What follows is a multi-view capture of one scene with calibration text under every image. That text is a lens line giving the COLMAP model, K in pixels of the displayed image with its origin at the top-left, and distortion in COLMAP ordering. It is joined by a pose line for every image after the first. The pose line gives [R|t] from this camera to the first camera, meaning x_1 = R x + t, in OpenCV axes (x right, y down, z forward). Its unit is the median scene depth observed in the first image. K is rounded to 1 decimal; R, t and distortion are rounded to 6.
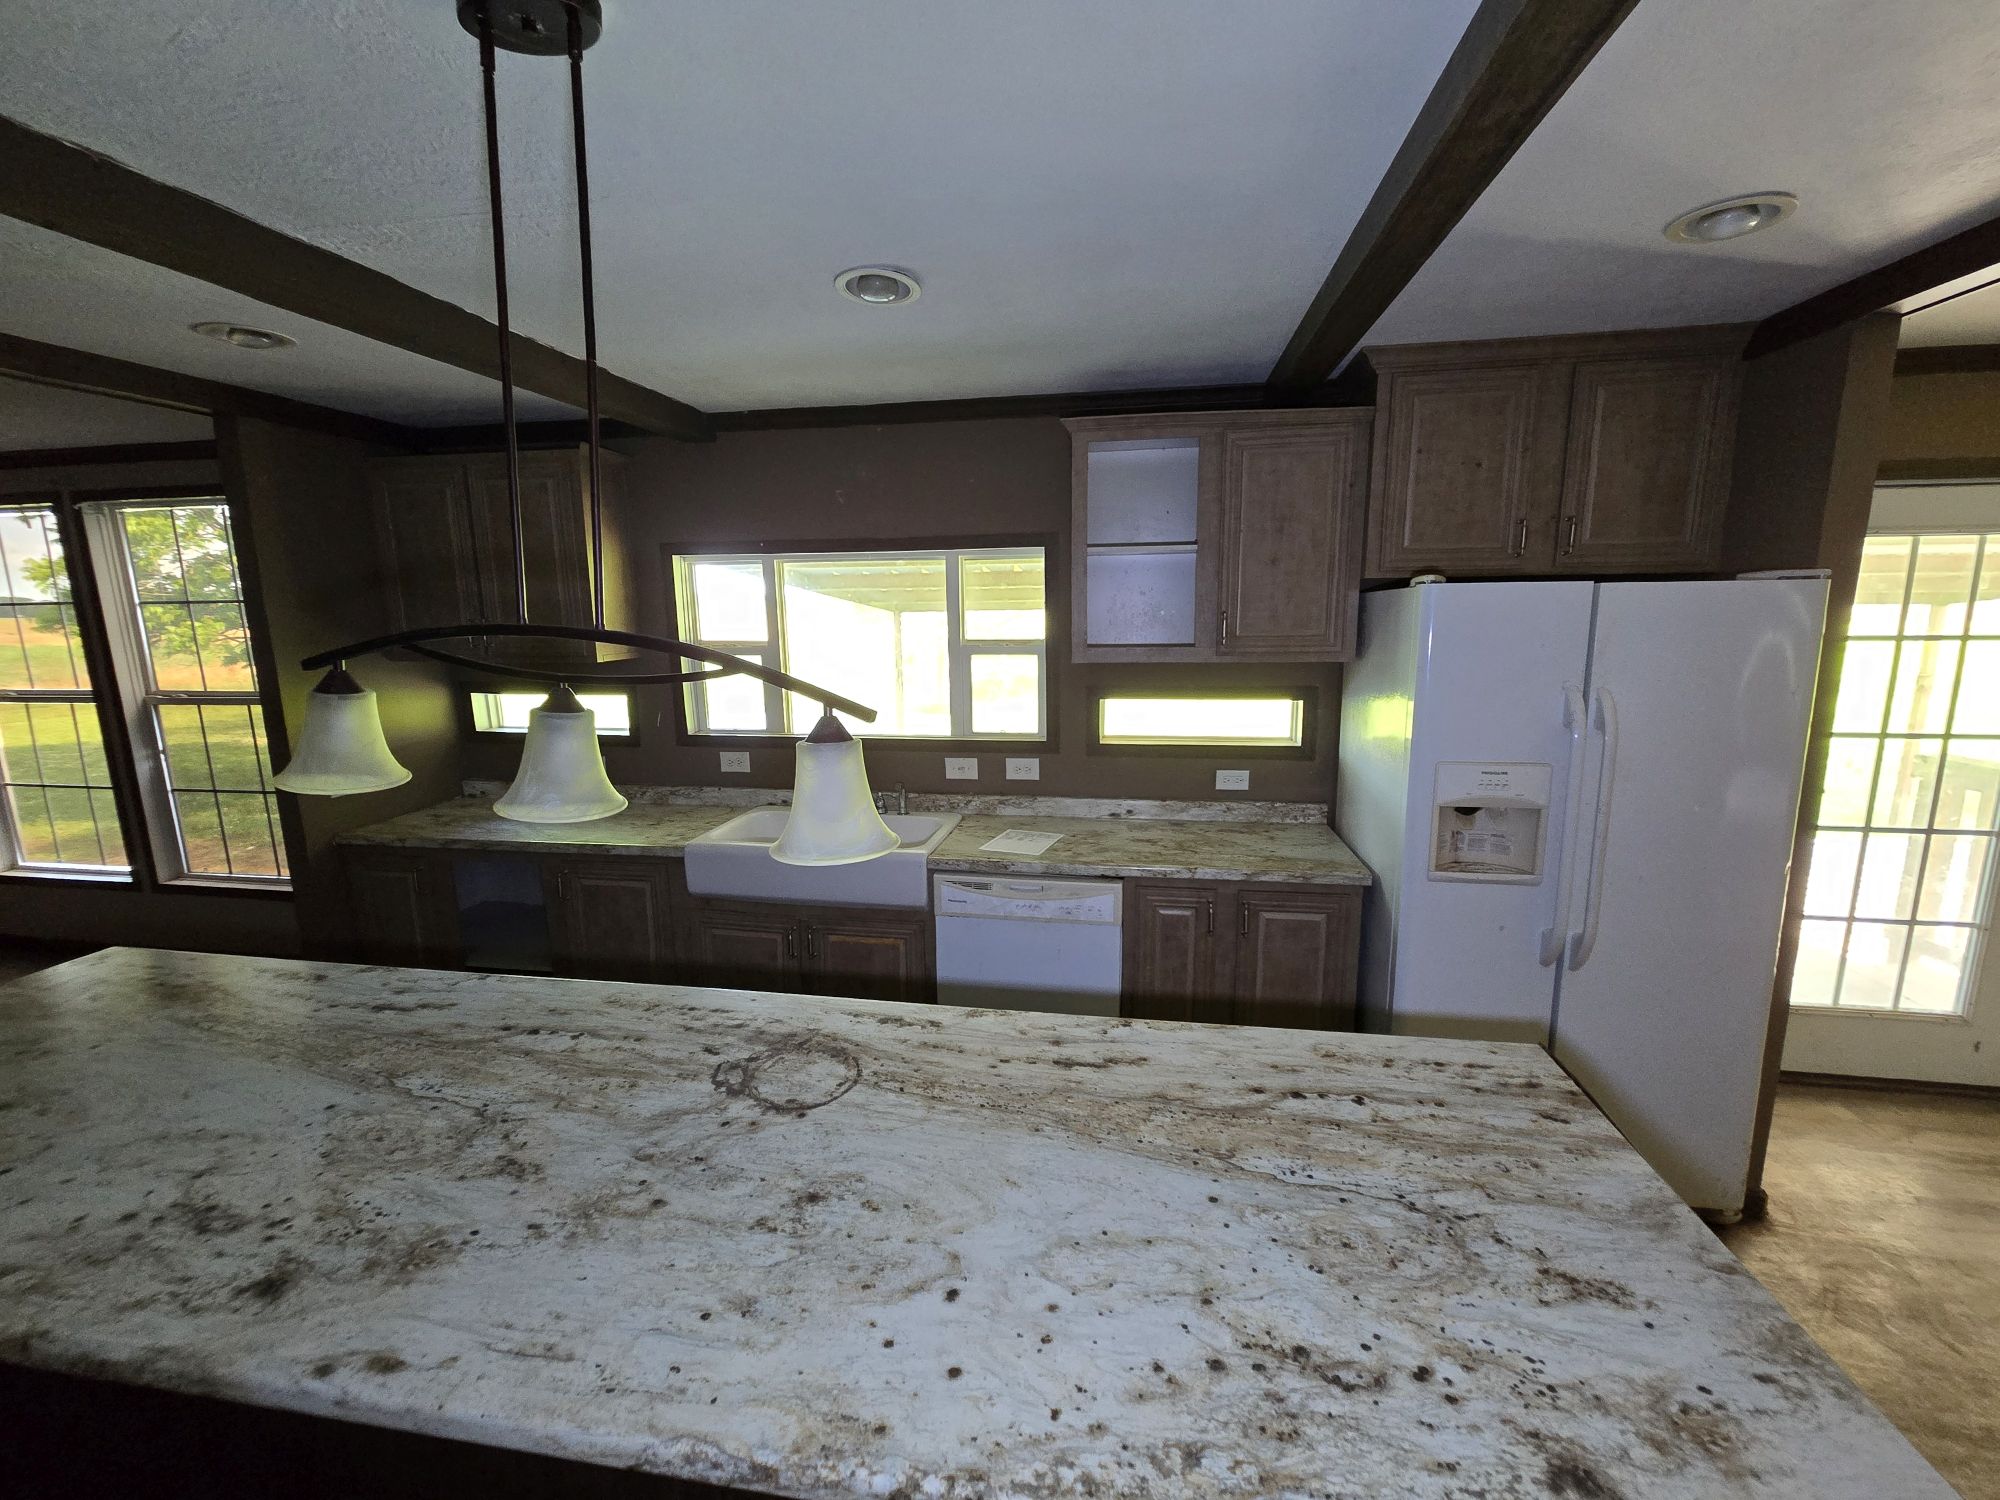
lens RADIAL K [[819.1, 0, 1013.1], [0, 819.1, 749.4], [0, 0, 1]] dist [-0.002851, 0.000141]
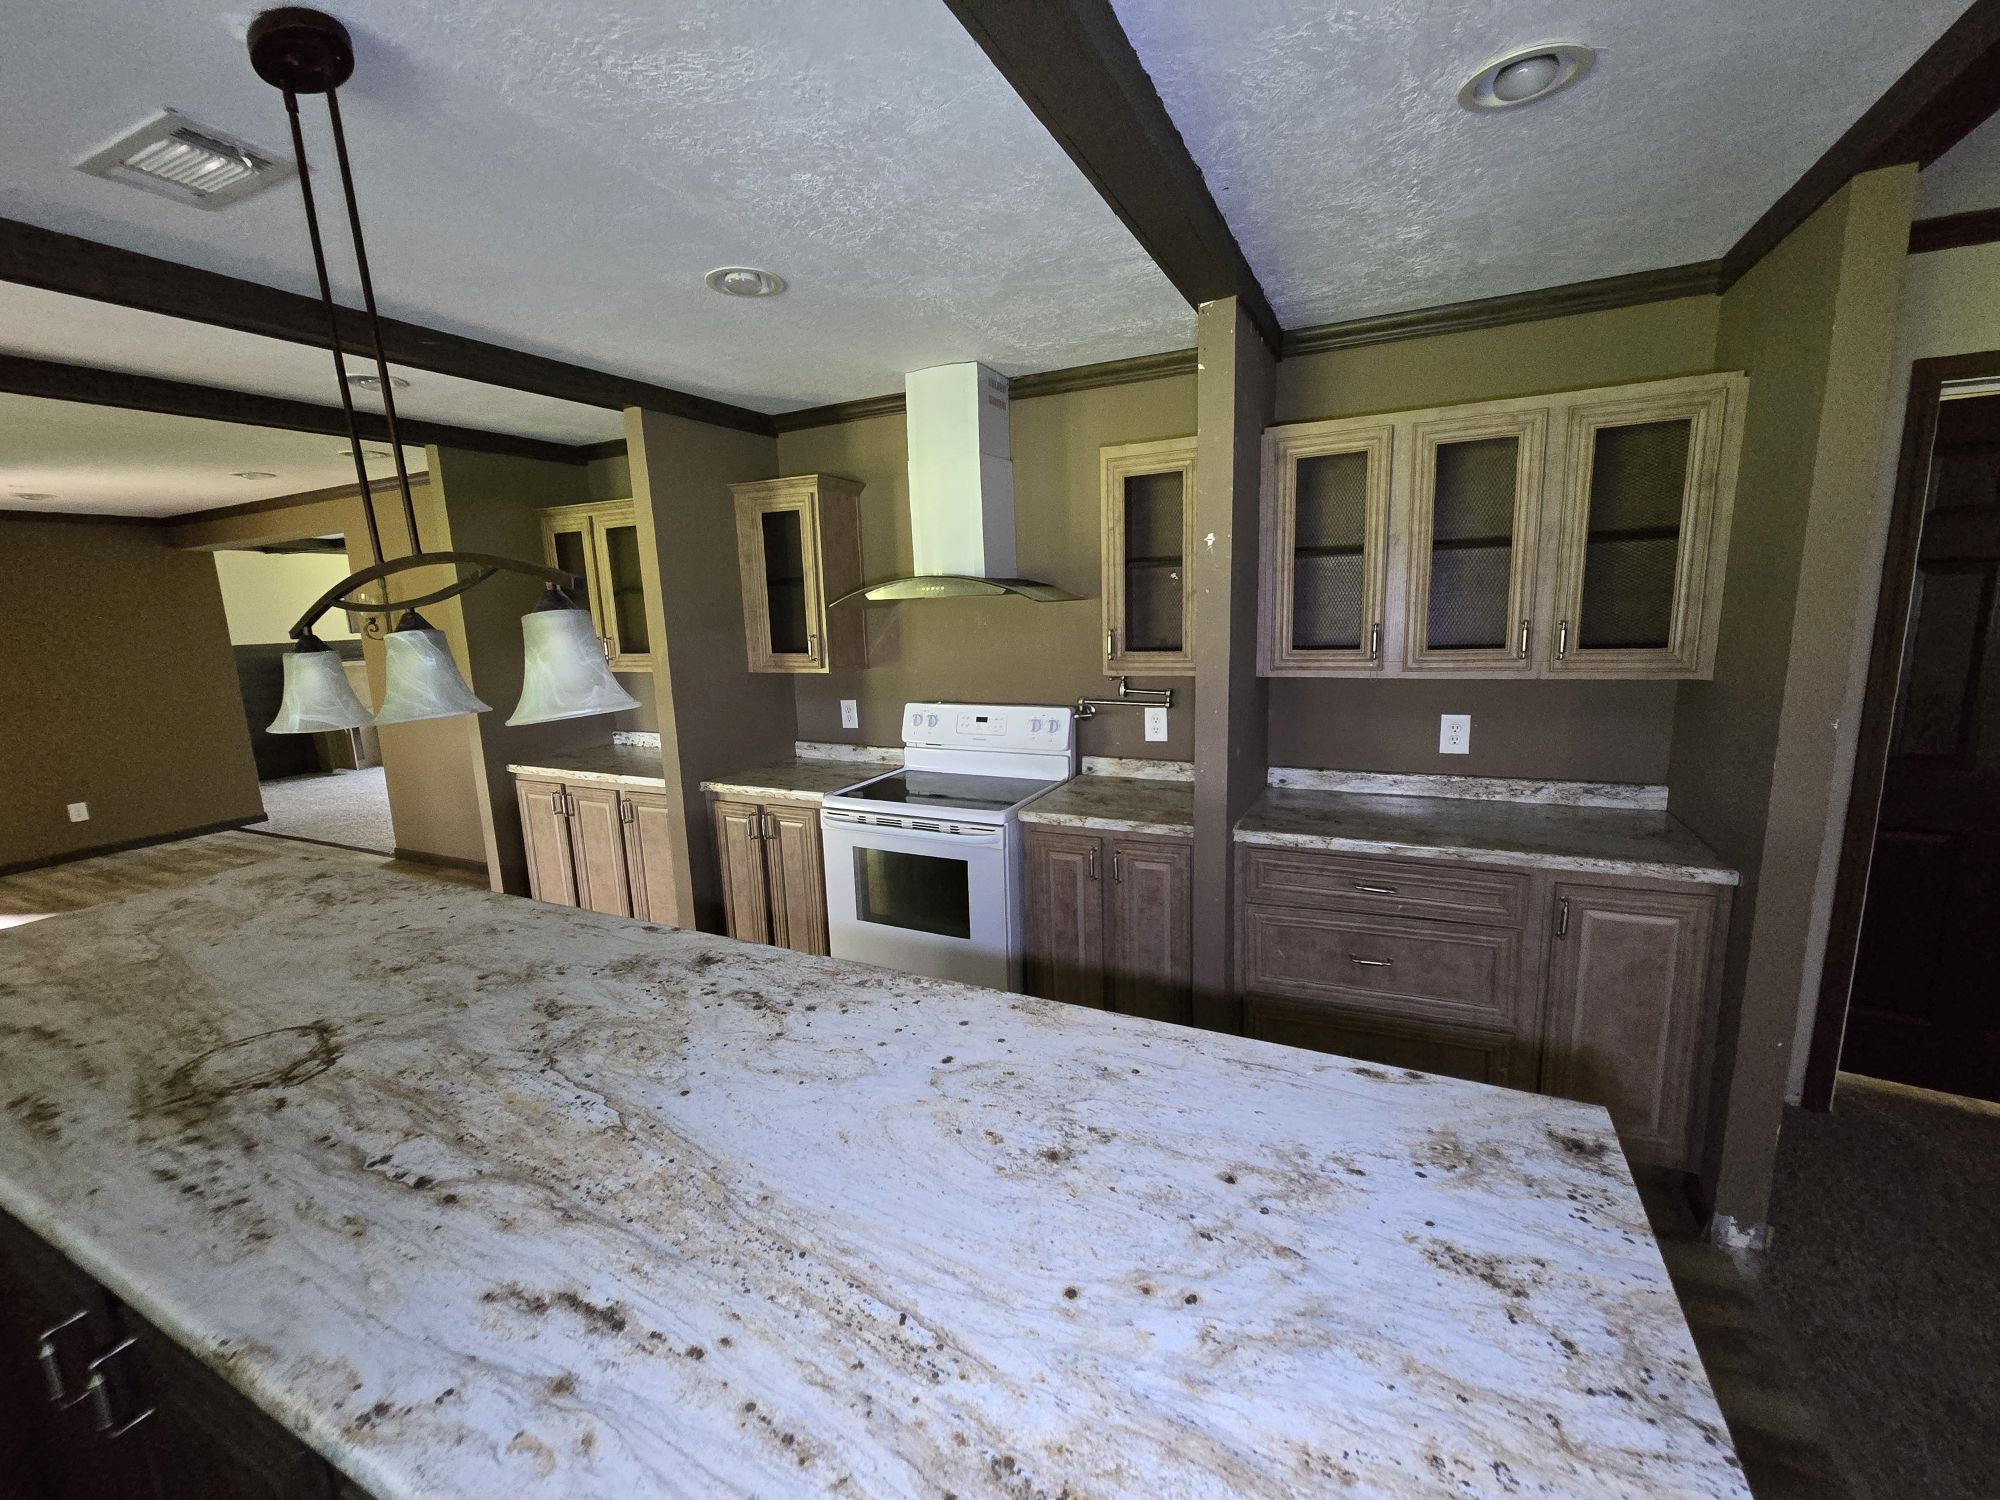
lens RADIAL K [[819.1, 0, 1011.6], [0, 819.1, 763.5], [0, 0, 1]] dist [-0.002851, 0.000141]
pose [[-0.958386, -0.006398, 0.285404, -0.458587], [0.095169, 0.935399, 0.340546, -0.168649], [-0.269146, 0.353536, -0.895864, 1.679858]]
